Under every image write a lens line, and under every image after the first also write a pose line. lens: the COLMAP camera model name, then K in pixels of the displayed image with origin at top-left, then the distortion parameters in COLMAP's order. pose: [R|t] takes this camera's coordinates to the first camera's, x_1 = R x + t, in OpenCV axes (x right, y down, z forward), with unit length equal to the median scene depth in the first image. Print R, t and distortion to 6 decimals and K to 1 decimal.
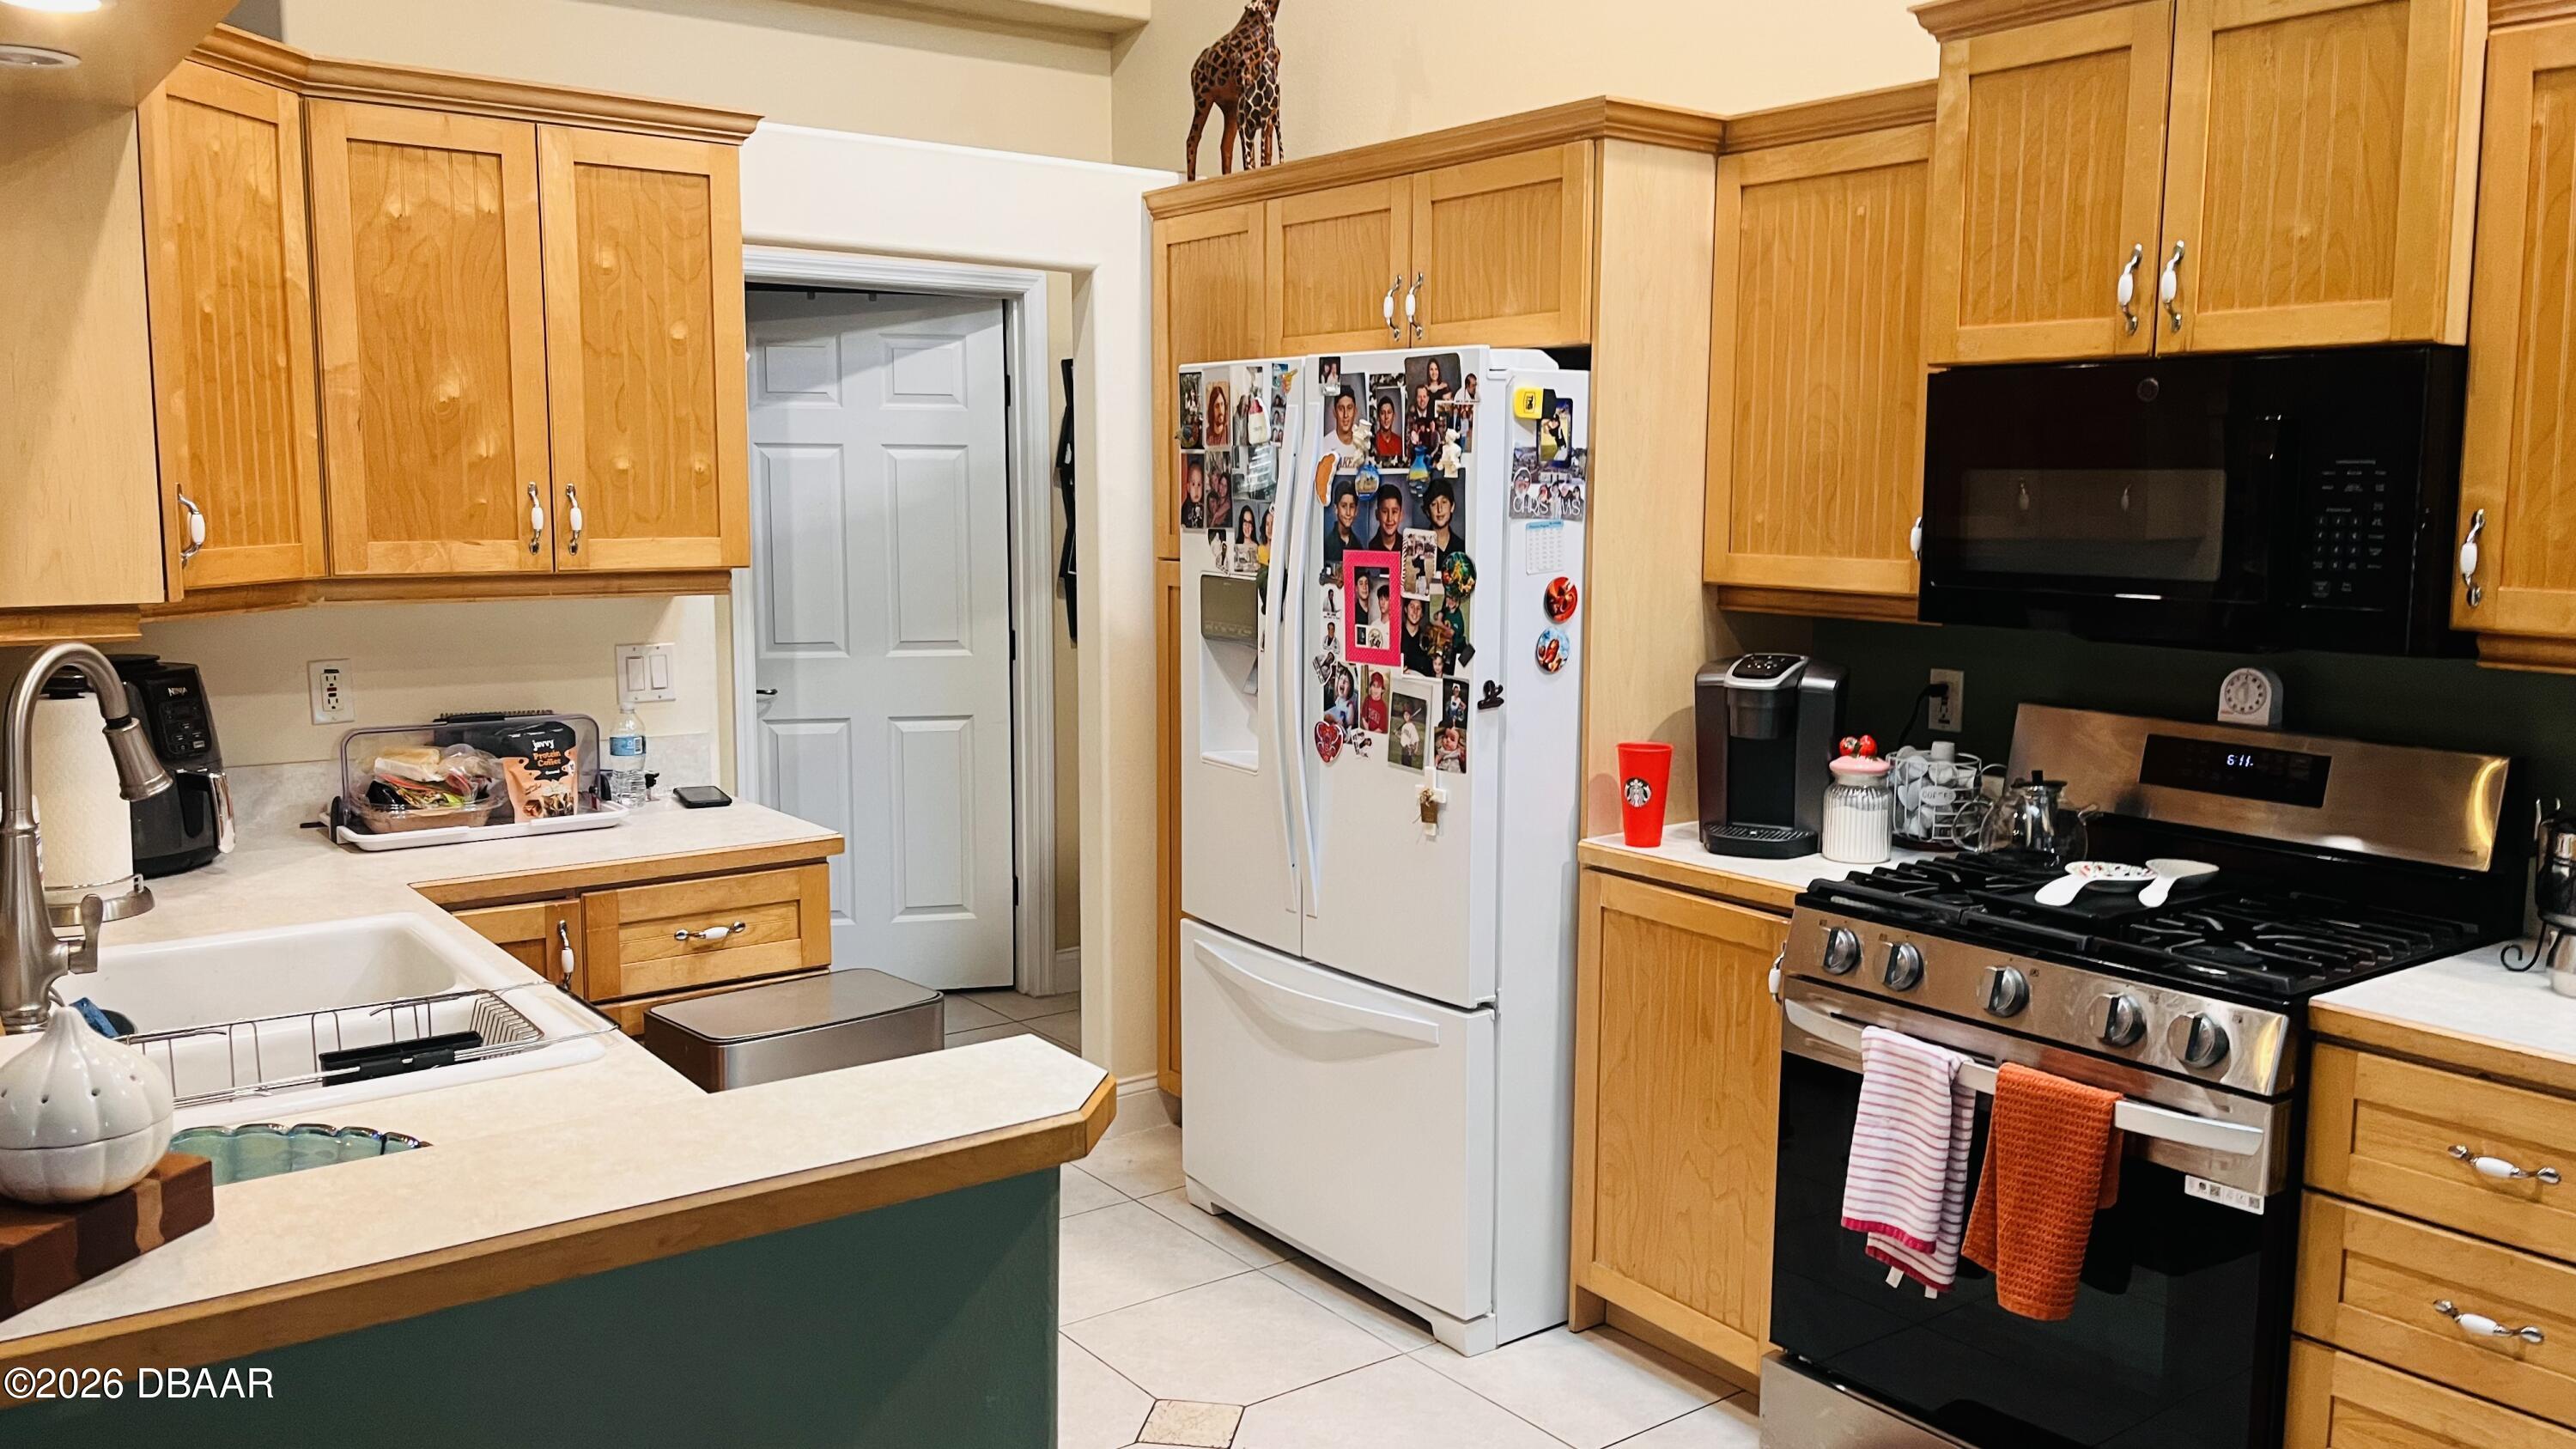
lens RADIAL K [[1969.9, 0, 1296.7], [0, 1969.9, 728.5], [0, 0, 1]] dist [0.036034, -0.009138]
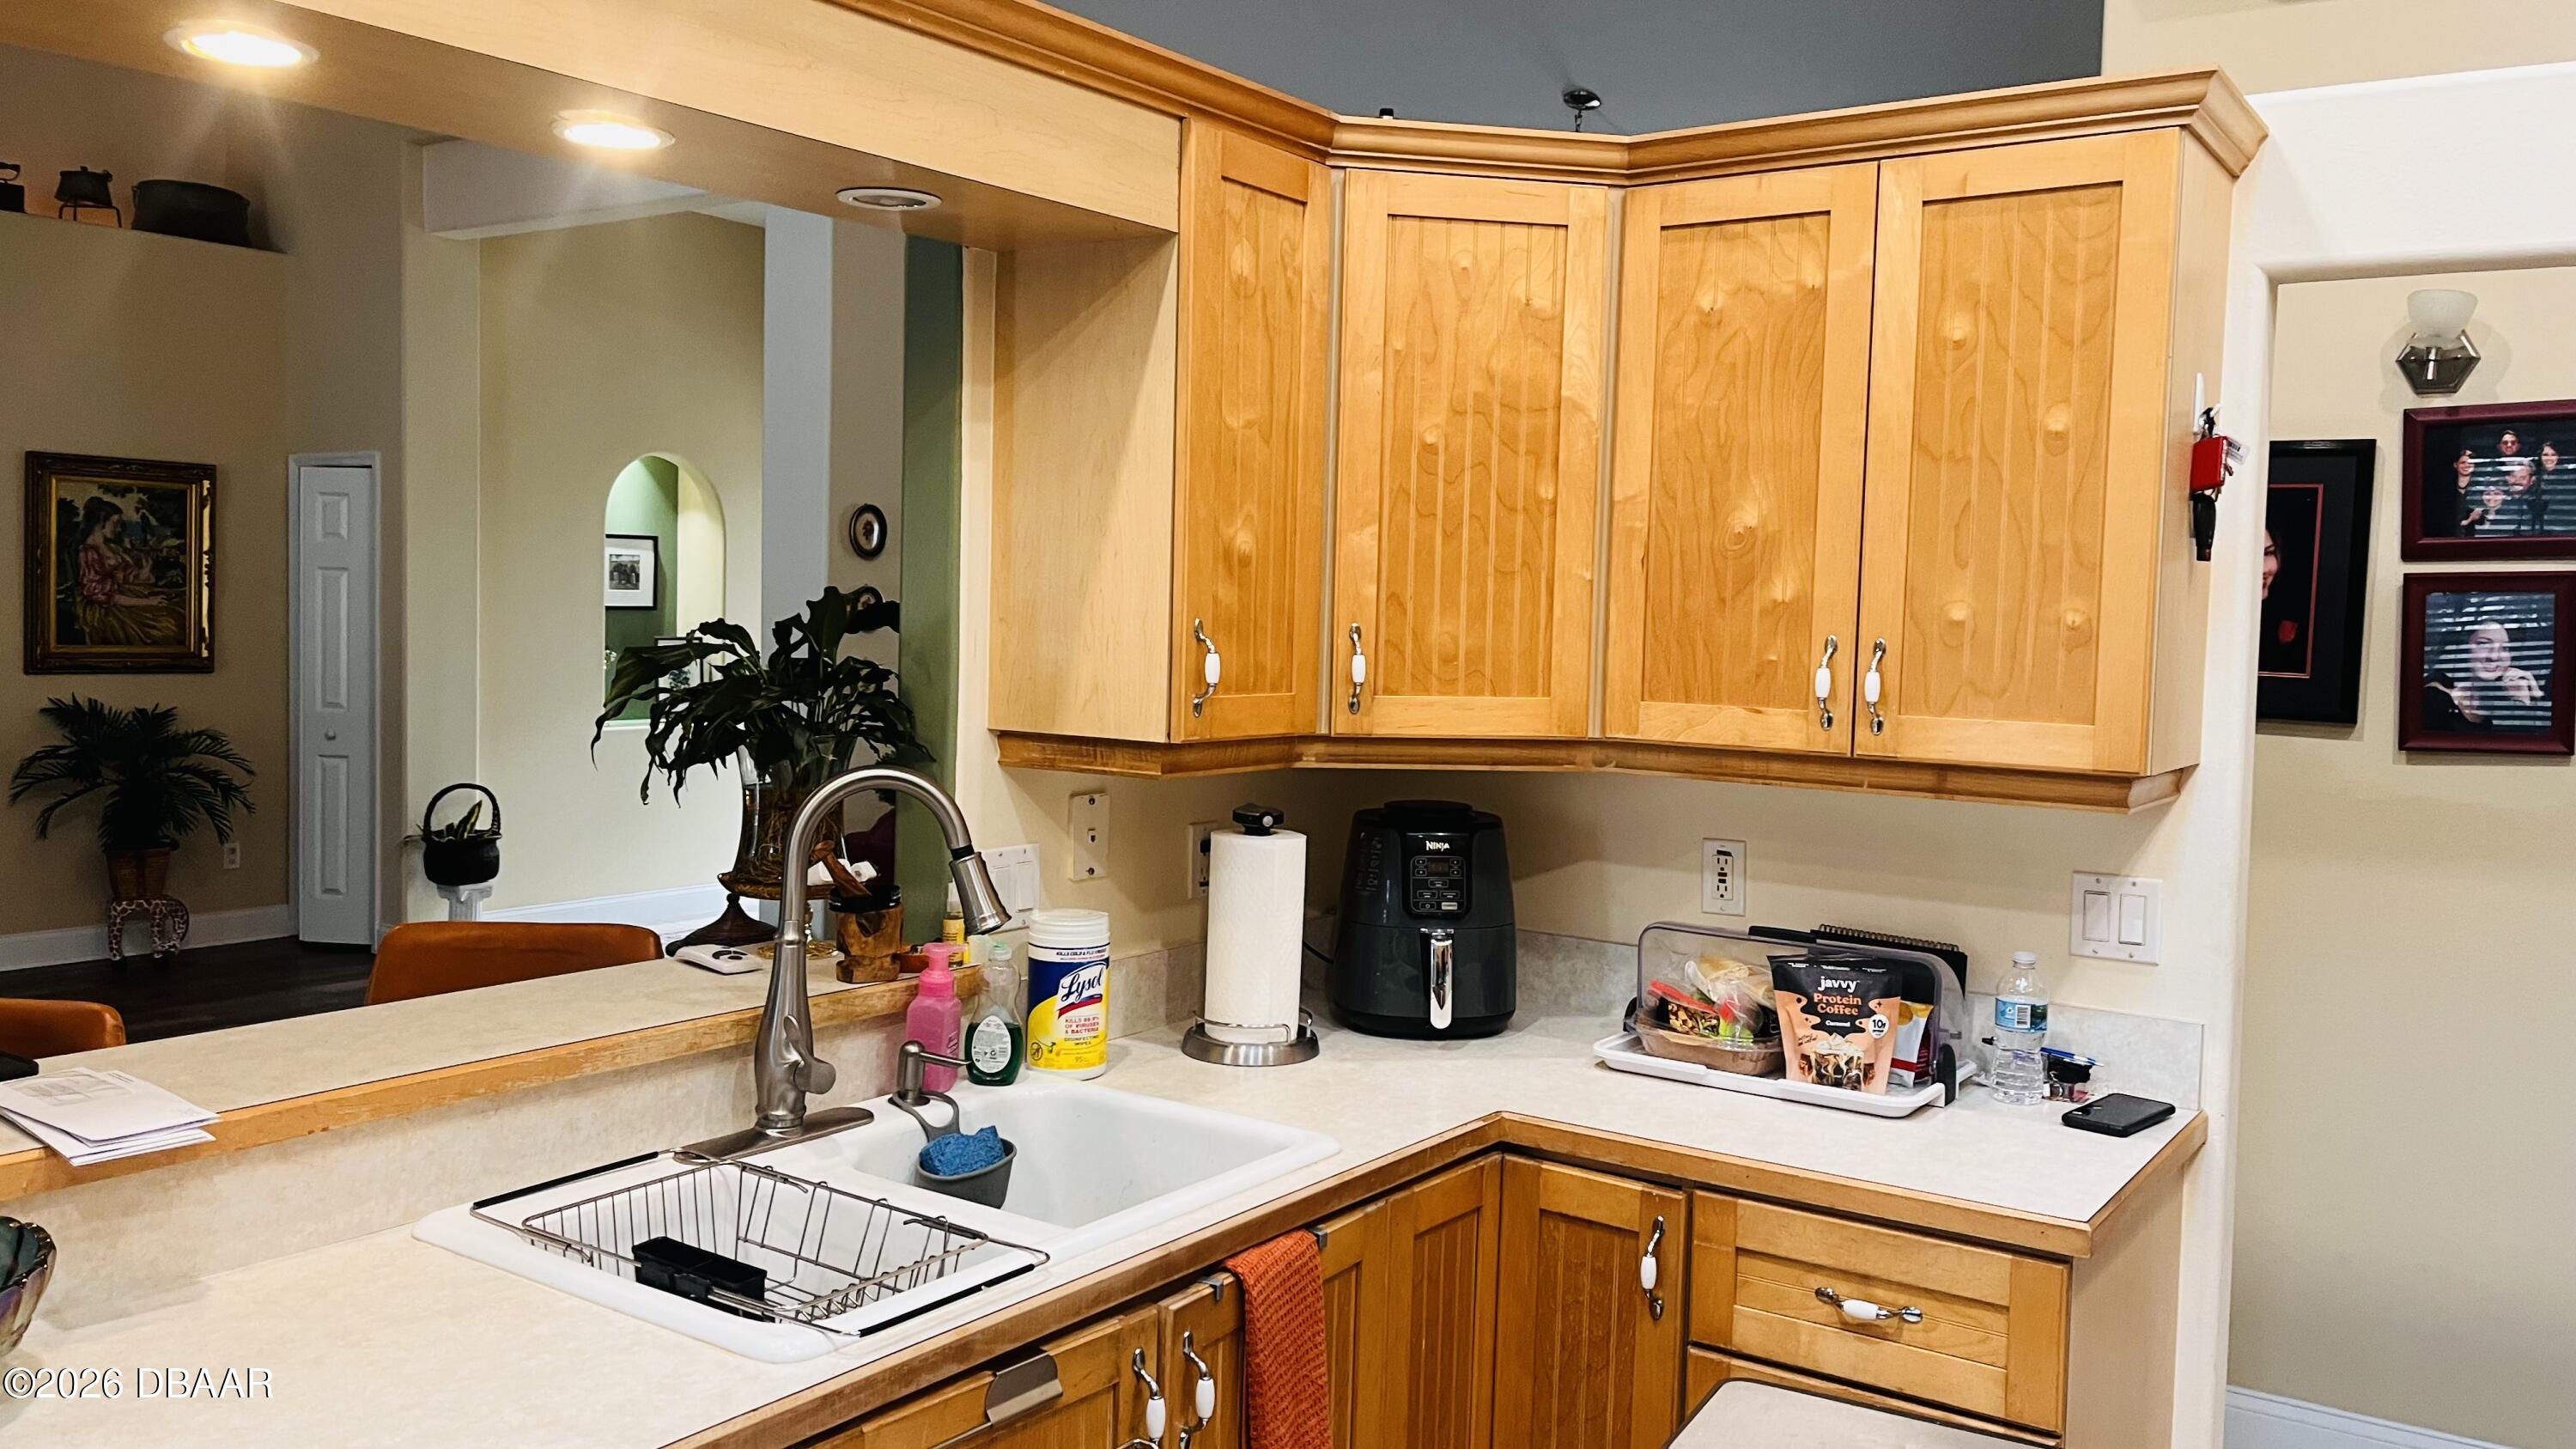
lens RADIAL K [[1969.9, 0, 1287.7], [0, 1969.9, 711.7], [0, 0, 1]] dist [0.036034, -0.009138]
pose [[0.314277, 0.055048, -0.947734, 0.265167], [-0.144827, 0.989412, 0.009443, -0.073678], [0.938219, 0.134290, 0.318922, 0.579047]]
